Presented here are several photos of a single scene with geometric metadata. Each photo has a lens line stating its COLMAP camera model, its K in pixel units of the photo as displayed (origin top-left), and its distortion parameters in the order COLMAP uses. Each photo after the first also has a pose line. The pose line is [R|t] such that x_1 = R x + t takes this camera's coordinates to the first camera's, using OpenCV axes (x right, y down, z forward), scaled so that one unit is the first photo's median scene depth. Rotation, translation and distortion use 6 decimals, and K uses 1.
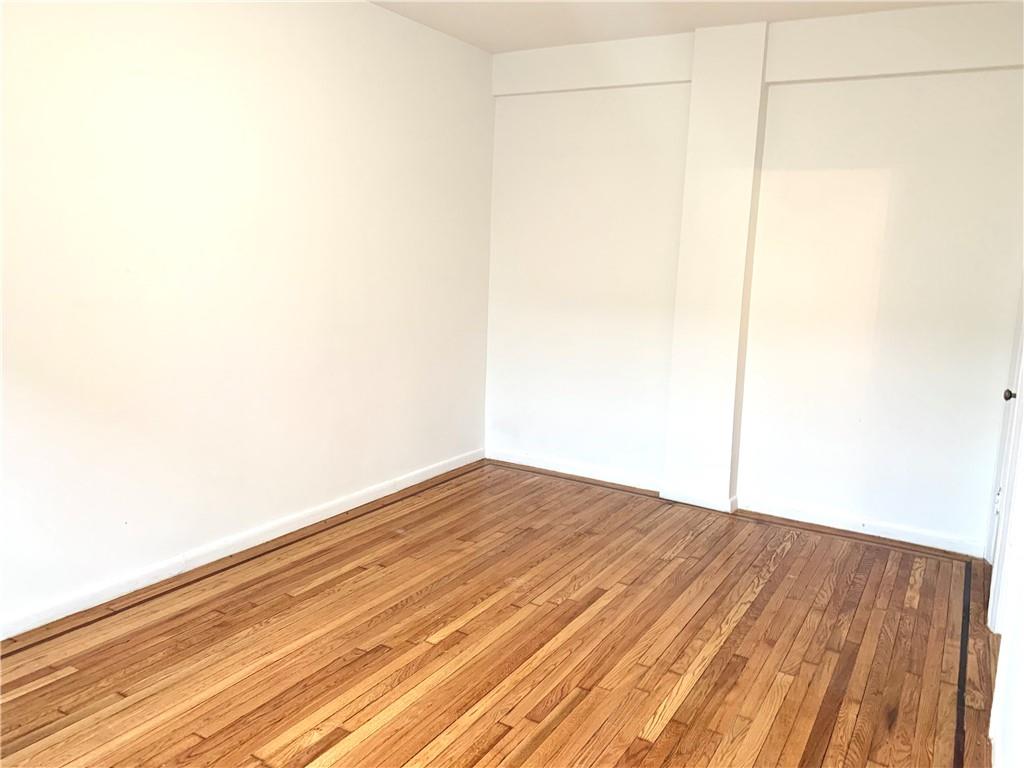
lens RADIAL K [[790.3, 0, 510.9], [0, 790.3, 383.5], [0, 0, 1]] dist [0.025887, -0.019611]
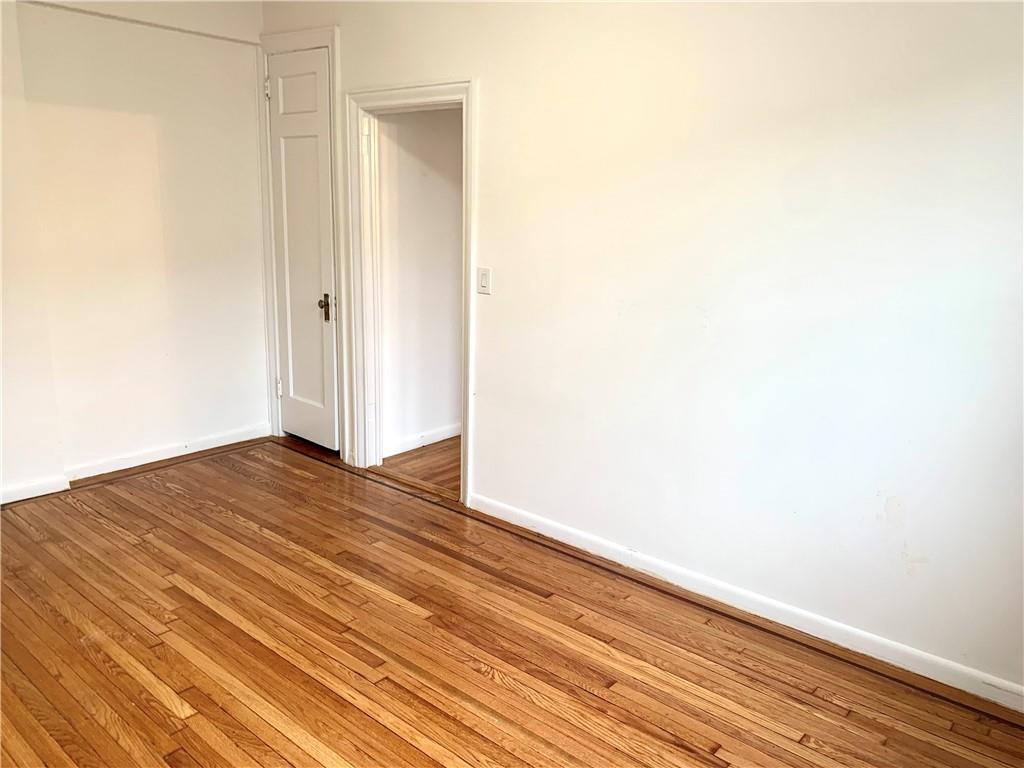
lens RADIAL K [[790.3, 0, 508.4], [0, 790.3, 383.5], [0, 0, 1]] dist [0.025887, -0.019611]
pose [[0.178904, -0.262243, 0.948273, -0.657175], [0.150578, 0.959766, 0.237013, -0.131462], [-0.972276, 0.100386, 0.211194, 0.427598]]
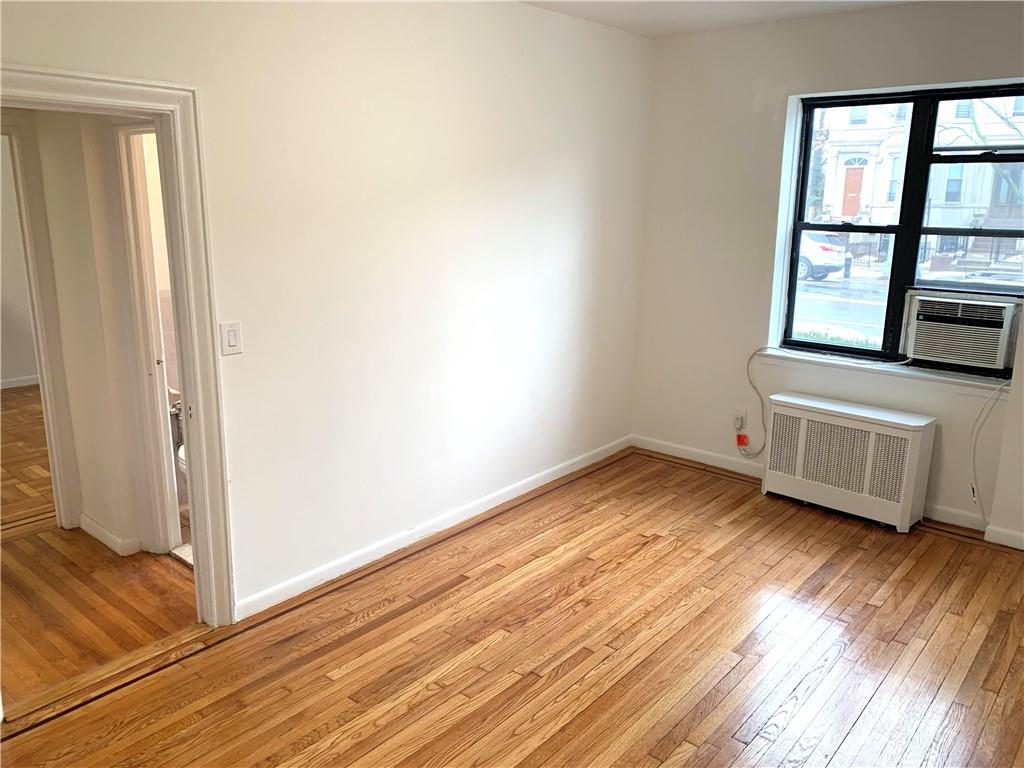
lens RADIAL K [[790.3, 0, 514.4], [0, 790.3, 386.8], [0, 0, 1]] dist [0.025887, -0.019611]
pose [[-0.984461, -0.087391, 0.152312, -0.008530], [-0.017598, 0.912102, 0.409585, -0.345177], [-0.174718, 0.400541, -0.899467, 1.494240]]
